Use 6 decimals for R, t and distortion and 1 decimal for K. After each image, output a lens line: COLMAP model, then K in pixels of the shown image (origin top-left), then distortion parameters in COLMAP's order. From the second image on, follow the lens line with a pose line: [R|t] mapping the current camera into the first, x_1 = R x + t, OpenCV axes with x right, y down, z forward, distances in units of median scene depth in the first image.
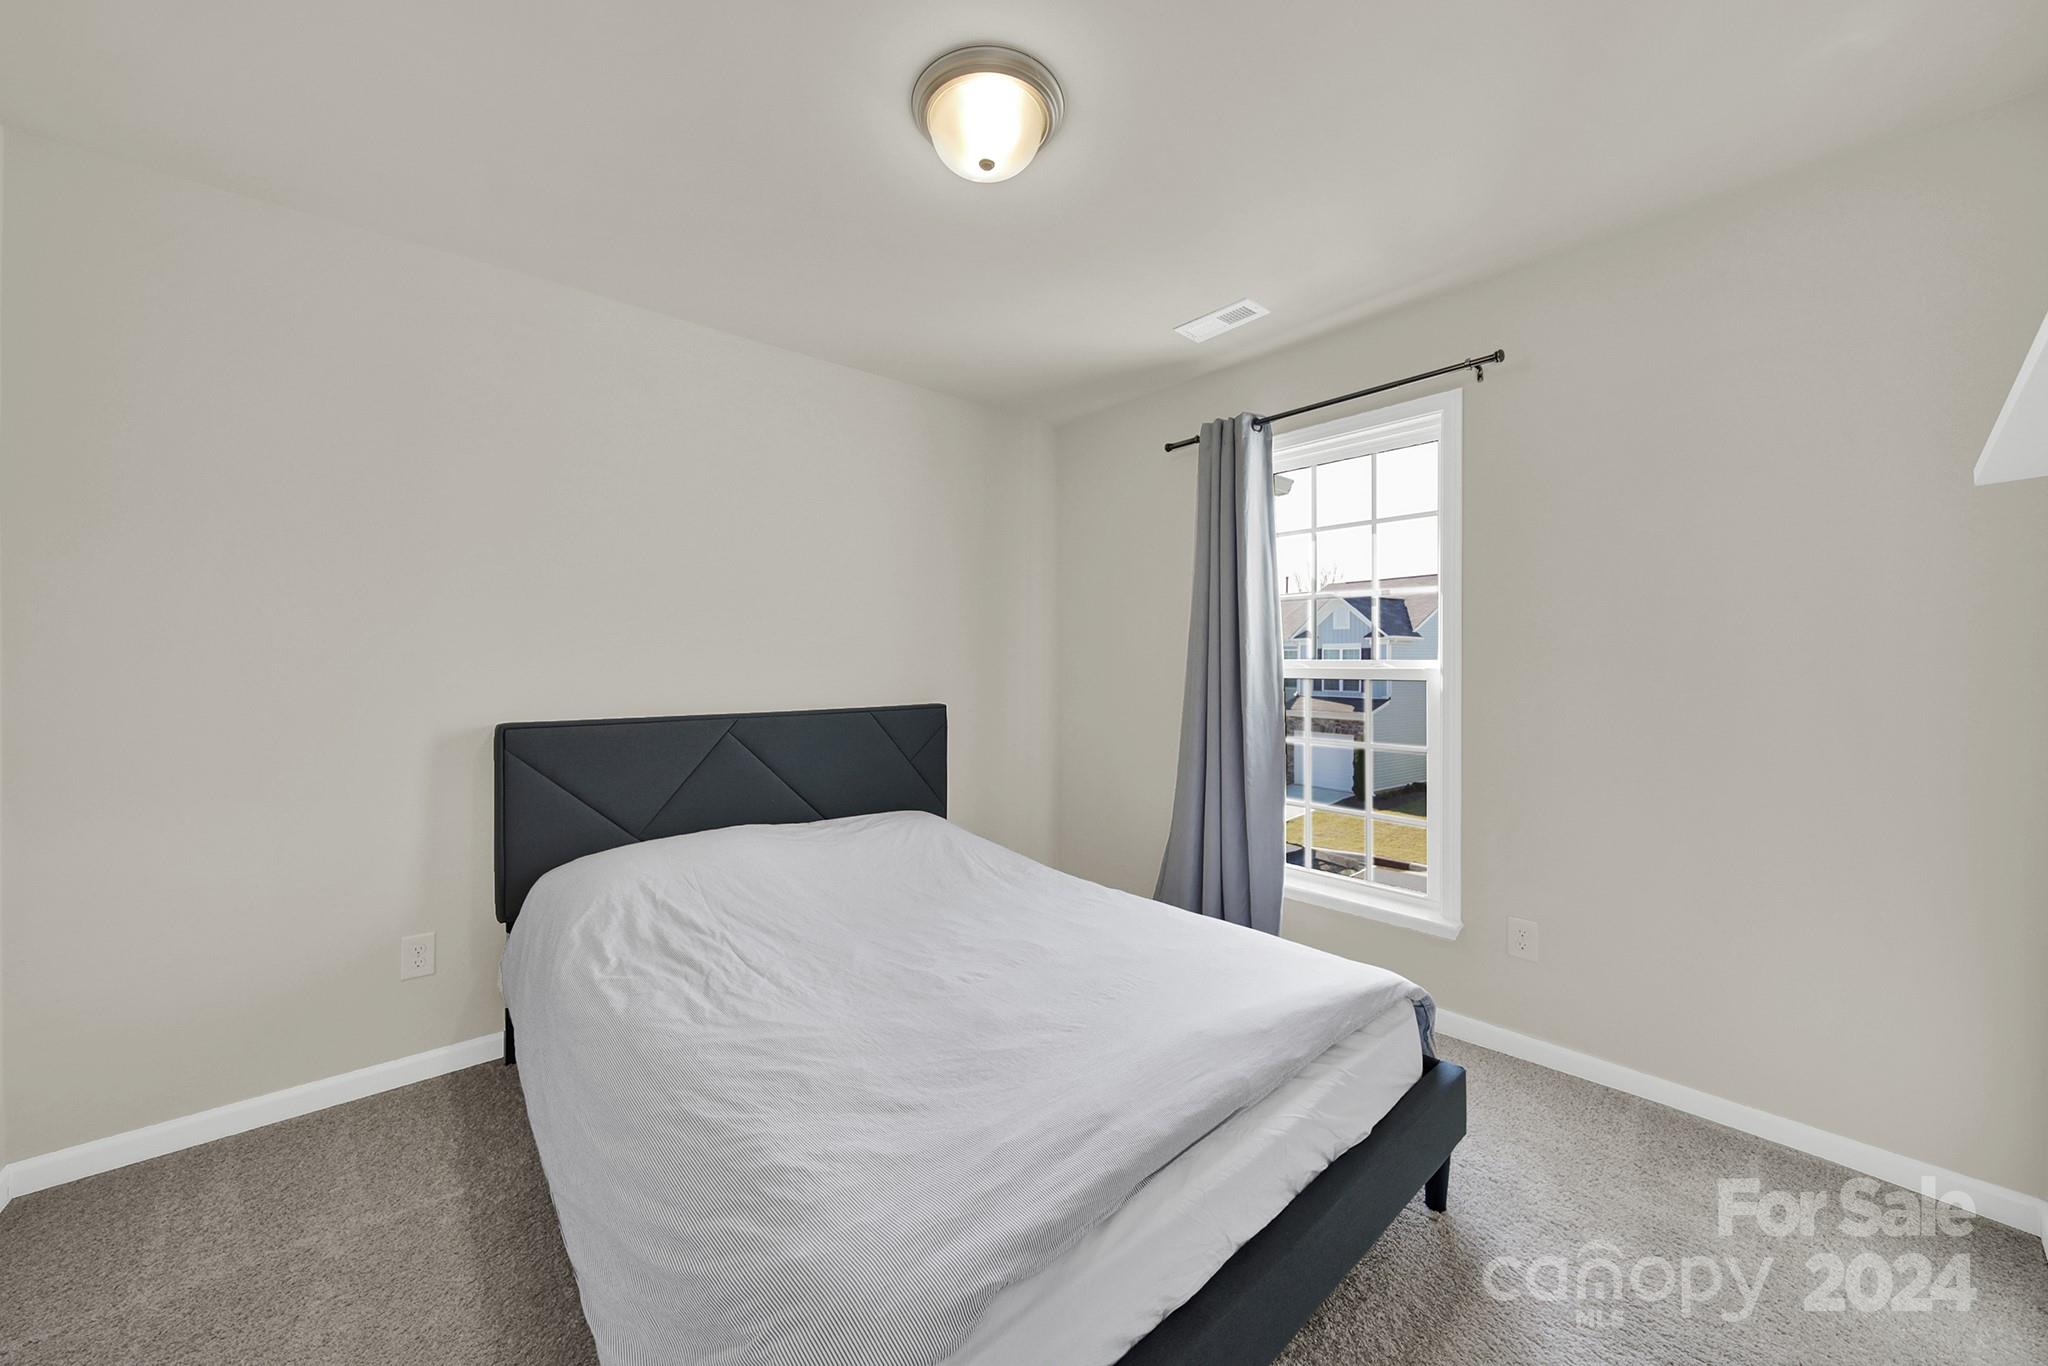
lens RADIAL K [[751.4, 0, 1021.2], [0, 751.4, 662.0], [0, 0, 1]] dist [-0.000394, -0.000317]
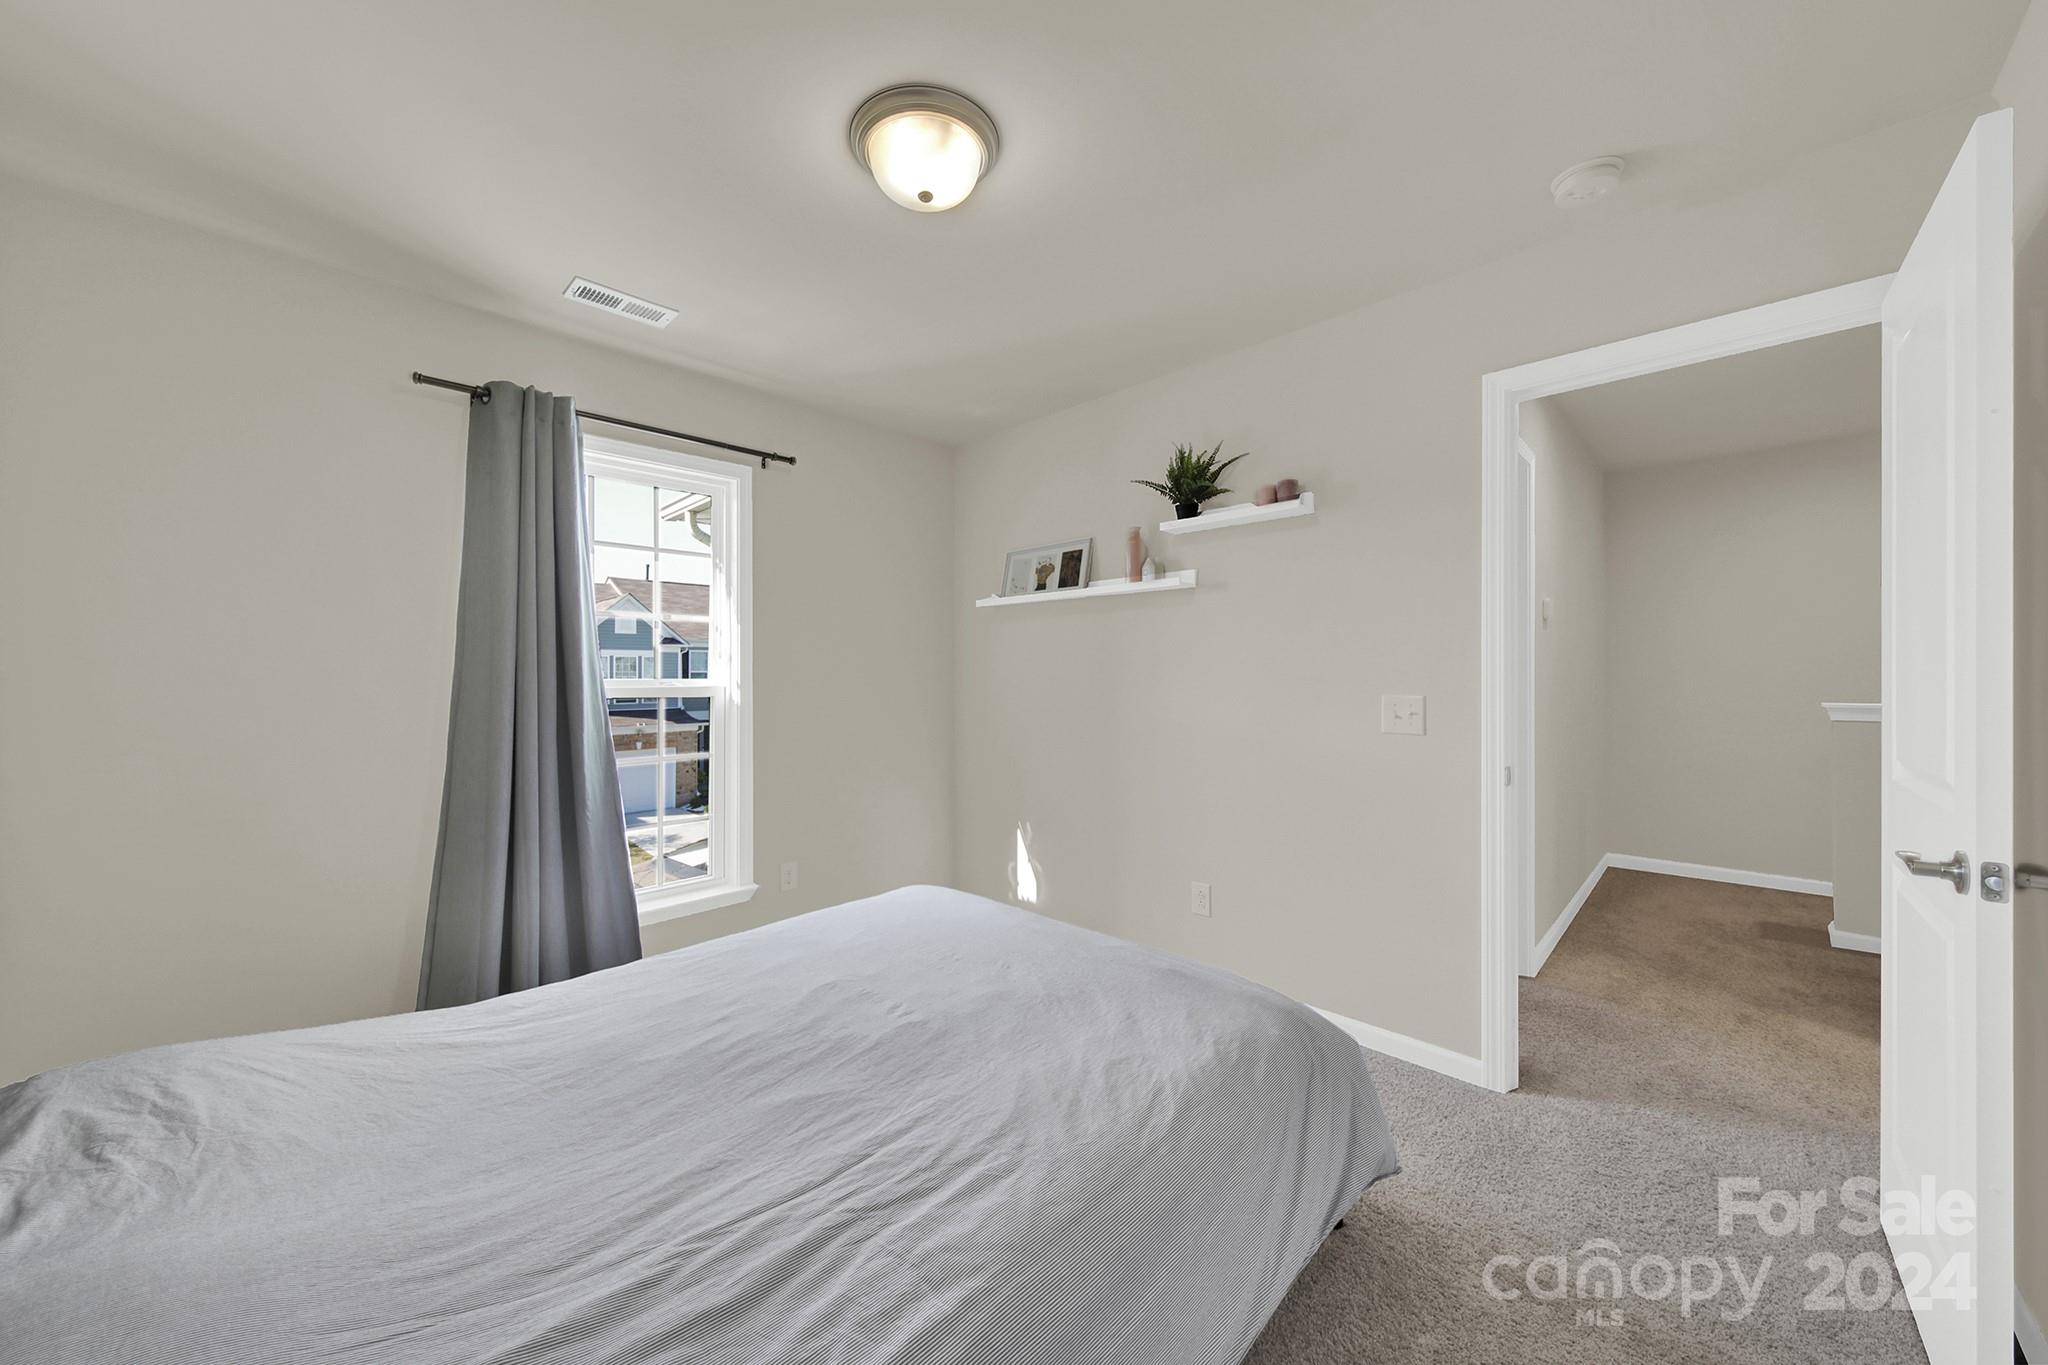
lens RADIAL K [[744.7, 0, 1029.1], [0, 744.7, 672.9], [0, 0, 1]] dist [0.001873, -0.001755]
pose [[-0.107078, 0.001910, 0.994249, -1.016335], [0.010870, 0.999941, -0.000750, -0.007601], [-0.994191, 0.010728, -0.107092, 0.925008]]
